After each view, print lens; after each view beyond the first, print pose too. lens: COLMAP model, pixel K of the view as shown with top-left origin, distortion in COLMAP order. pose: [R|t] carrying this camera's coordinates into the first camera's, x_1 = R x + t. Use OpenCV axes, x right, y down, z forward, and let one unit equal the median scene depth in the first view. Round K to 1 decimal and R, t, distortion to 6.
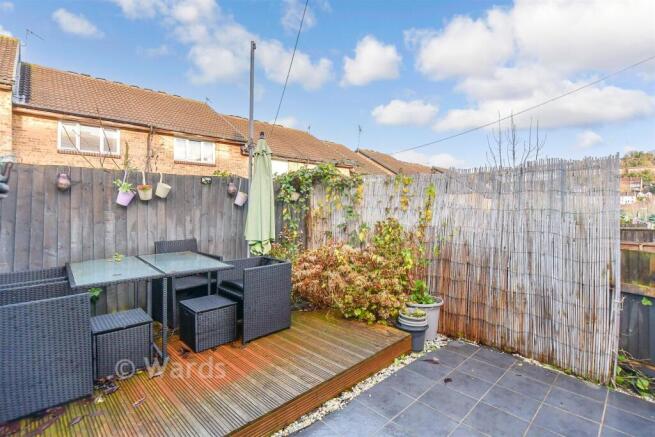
lens RADIAL K [[316.0, 0, 326.3], [0, 316.0, 212.5], [0, 0, 1]] dist [-0.001860, 0.000007]
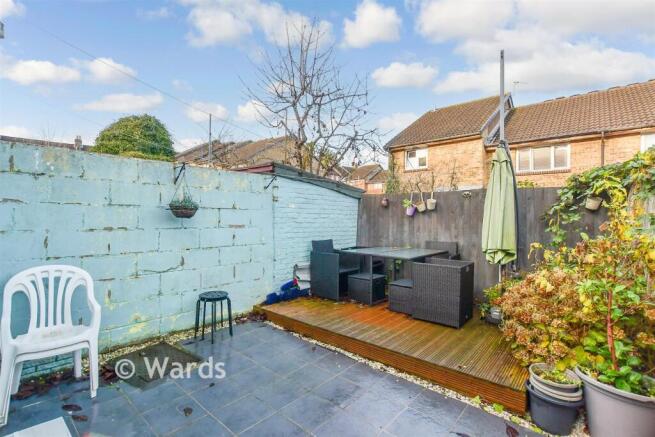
lens RADIAL K [[316.0, 0, 326.3], [0, 316.0, 218.0], [0, 0, 1]] dist [-0.001860, 0.000007]
pose [[0.083180, 0.001047, -0.996534, 0.774602], [-0.033600, 0.999434, -0.001754, 0.008389], [0.995968, 0.033629, 0.083168, 0.397821]]
